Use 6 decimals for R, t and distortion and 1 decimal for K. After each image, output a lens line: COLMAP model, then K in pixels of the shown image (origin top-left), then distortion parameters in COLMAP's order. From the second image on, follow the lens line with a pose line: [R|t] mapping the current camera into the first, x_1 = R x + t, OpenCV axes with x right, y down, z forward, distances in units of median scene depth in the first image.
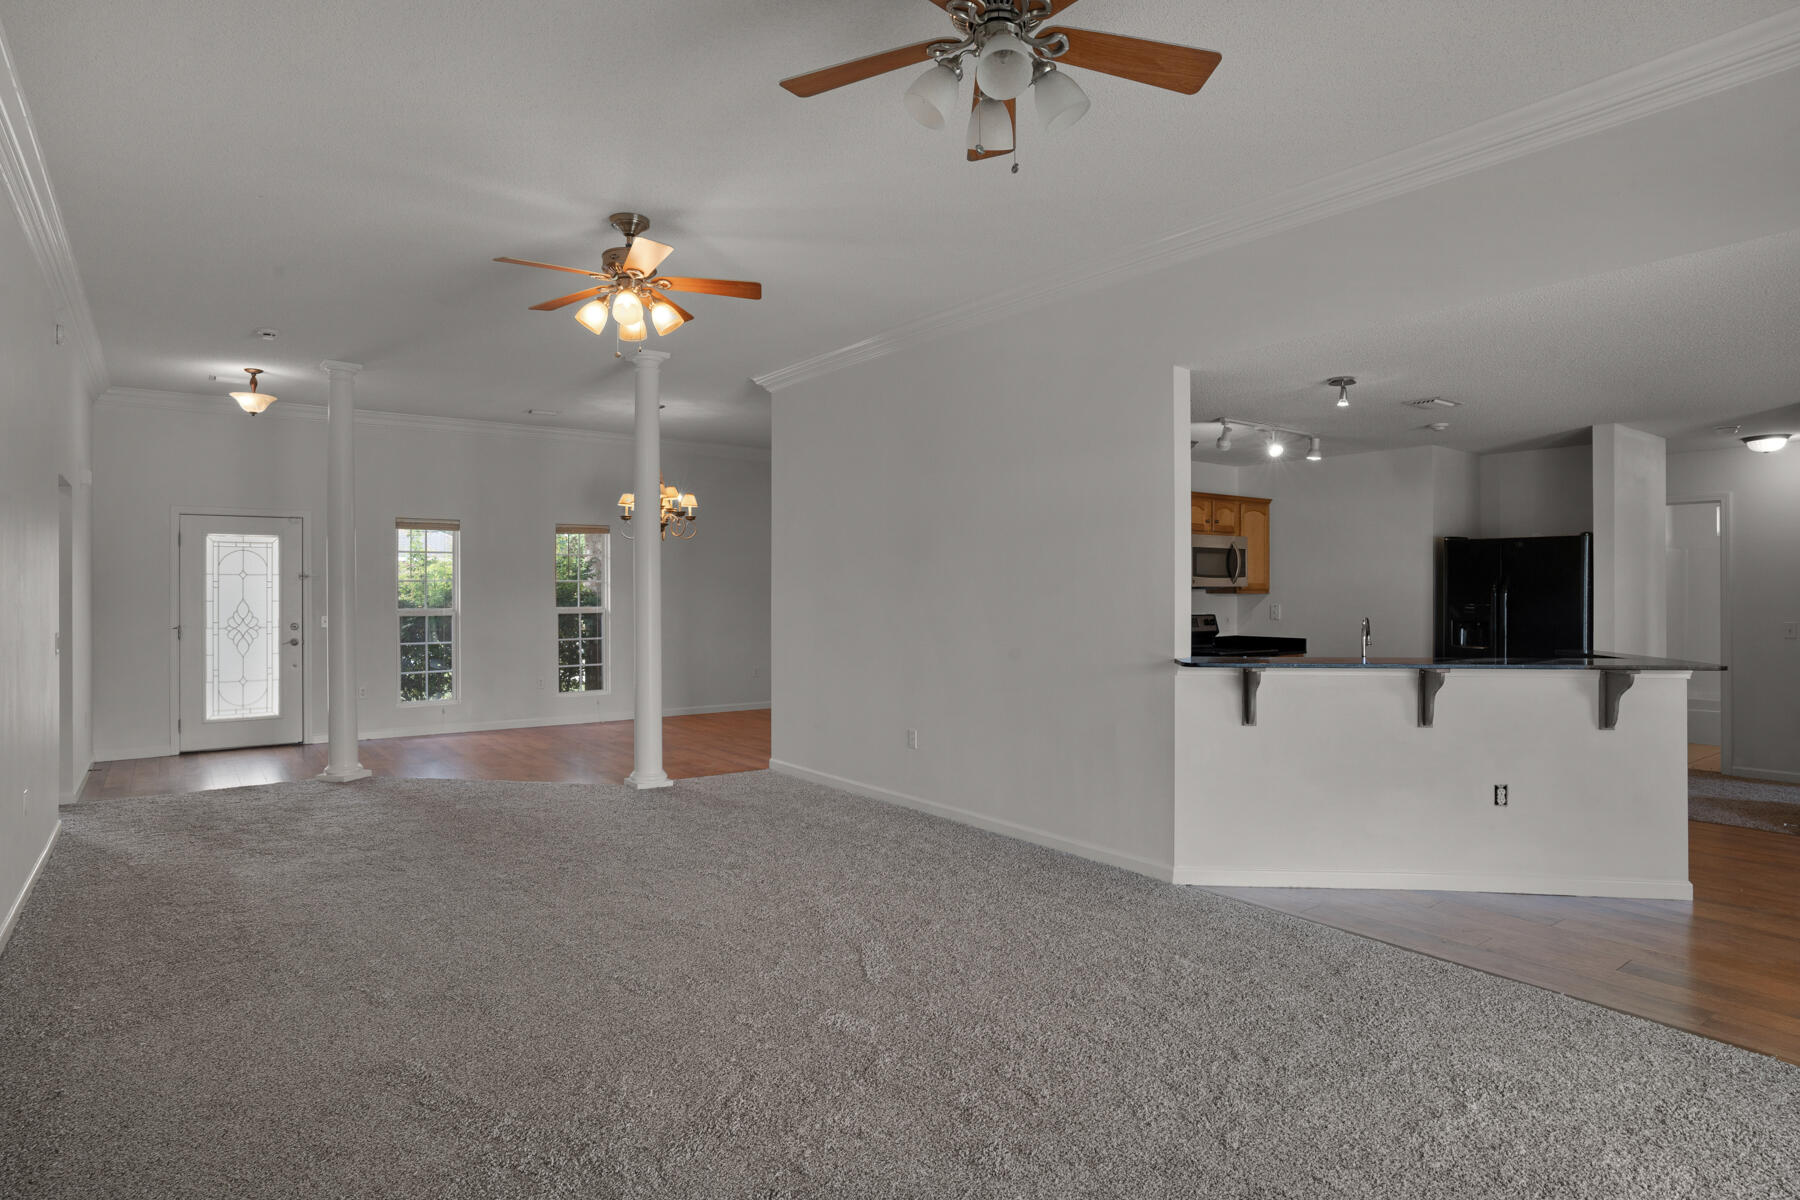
lens RADIAL K [[967.7, 0, 895.9], [0, 967.7, 580.6], [0, 0, 1]] dist [-0.016706, 0.000164]
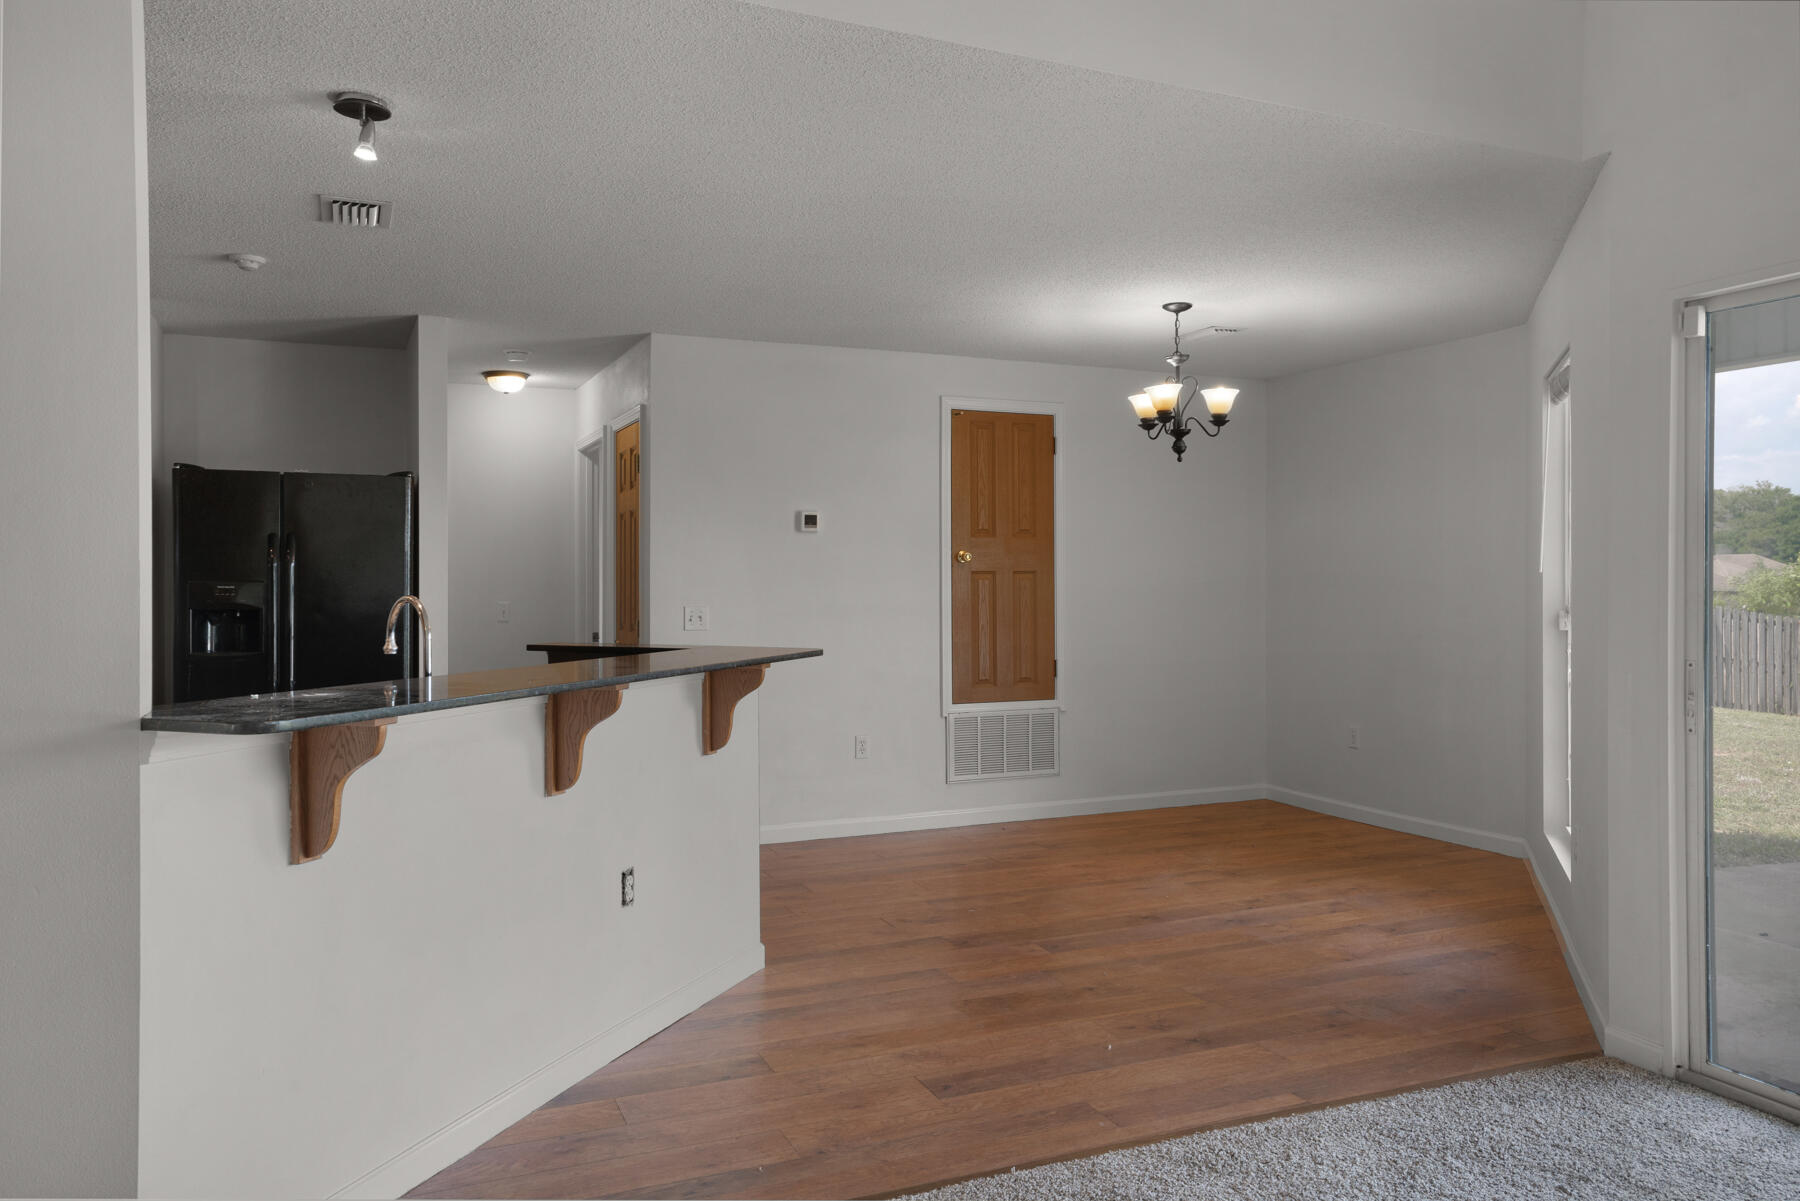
lens RADIAL K [[1274.7, 0, 894.1], [0, 1274.7, 583.1], [0, 0, 1]] dist [-0.002887, 0.002852]
pose [[0.216997, -0.004014, 0.976164, -0.100383], [-0.008308, 0.999948, 0.005958, 0.024647], [-0.976137, -0.009402, 0.216952, 0.601089]]
